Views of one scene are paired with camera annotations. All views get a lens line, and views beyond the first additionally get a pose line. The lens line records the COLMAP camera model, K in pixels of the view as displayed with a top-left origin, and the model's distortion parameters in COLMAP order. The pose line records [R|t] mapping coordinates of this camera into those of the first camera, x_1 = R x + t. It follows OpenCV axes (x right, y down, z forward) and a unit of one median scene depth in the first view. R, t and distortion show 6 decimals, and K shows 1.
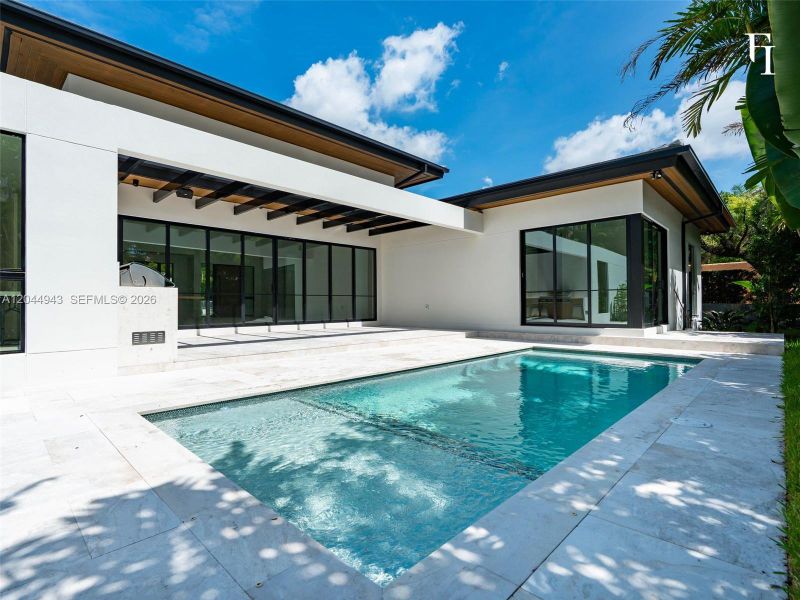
lens RADIAL K [[399.4, 0, 400.0], [0, 399.4, 300.0], [0, 0, 1]] dist [-0.004708, -0.000523]
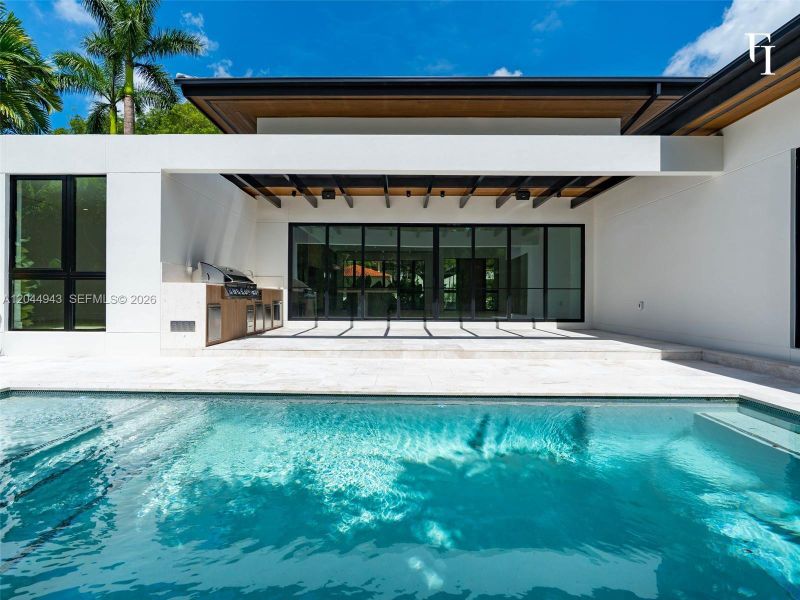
lens RADIAL K [[399.4, 0, 400.0], [0, 399.4, 300.0], [0, 0, 1]] dist [-0.004708, -0.000523]
pose [[0.689901, 0.010558, -0.723827, 0.294781], [-0.000963, 0.999906, 0.013666, 0.001136], [0.723903, -0.008731, 0.689846, 0.301288]]
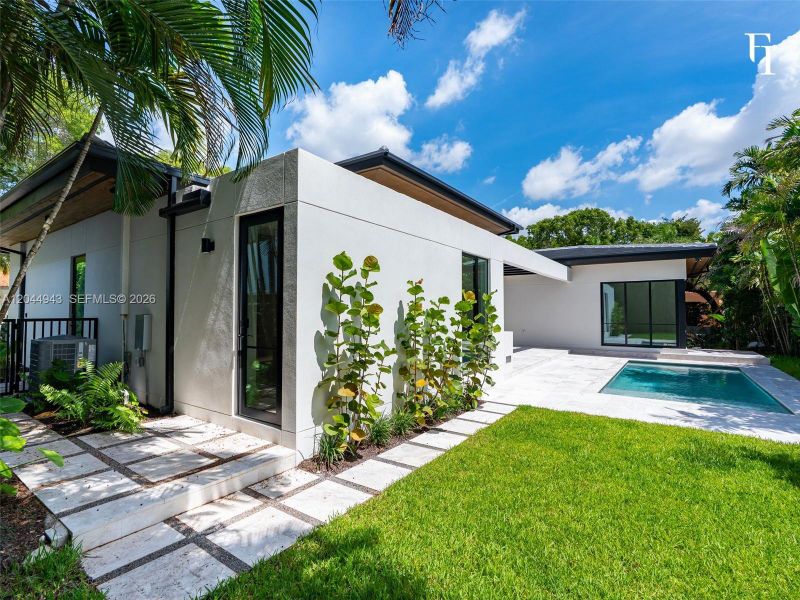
lens RADIAL K [[399.4, 0, 400.0], [0, 399.4, 300.0], [0, 0, 1]] dist [-0.004708, -0.000523]
pose [[0.987669, 0.017510, 0.155572, -0.635785], [-0.014948, 0.999733, -0.017623, -0.064857], [-0.155839, 0.015081, 0.987667, -0.346018]]
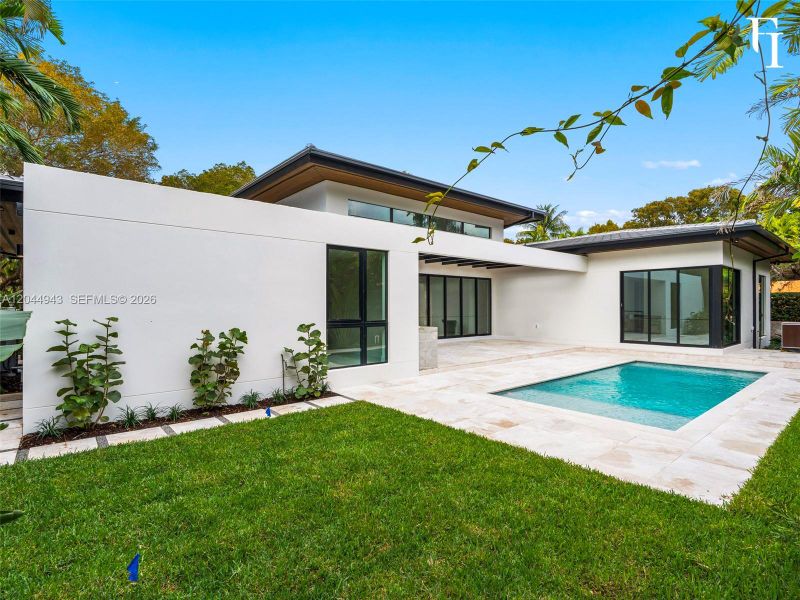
lens RADIAL K [[399.4, 0, 400.0], [0, 399.4, 300.0], [0, 0, 1]] dist [-0.004708, -0.000523]
pose [[0.994394, 0.005357, -0.105602, -0.263056], [-0.005884, 0.999972, -0.004682, -0.064454], [0.105574, 0.005277, 0.994397, -0.362712]]
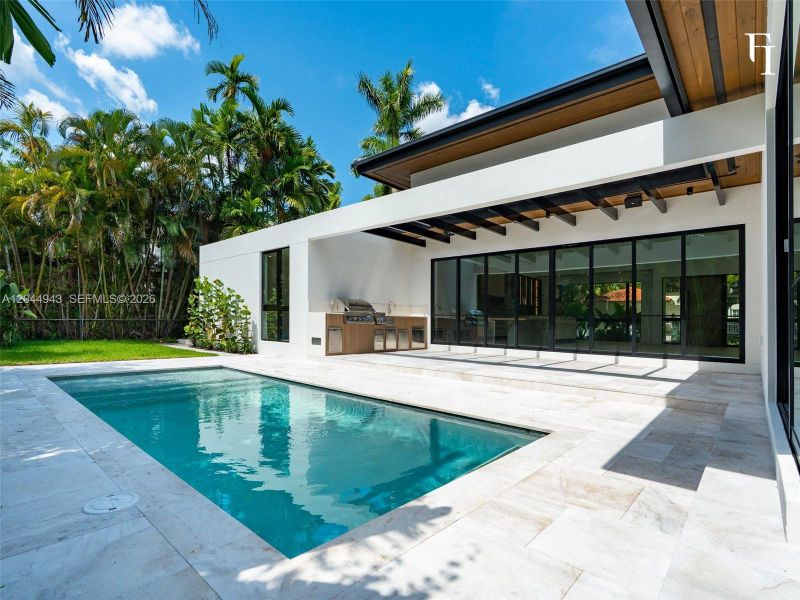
lens RADIAL K [[410.3, 0, 349.2], [0, 410.3, 322.6], [0, 0, 1]] dist [0.000102, 0.000453]
pose [[-0.020474, 0.004086, -0.999782, 0.528407], [-0.011363, 0.999926, 0.004320, 0.002136], [0.999726, 0.011449, -0.020426, 0.541164]]
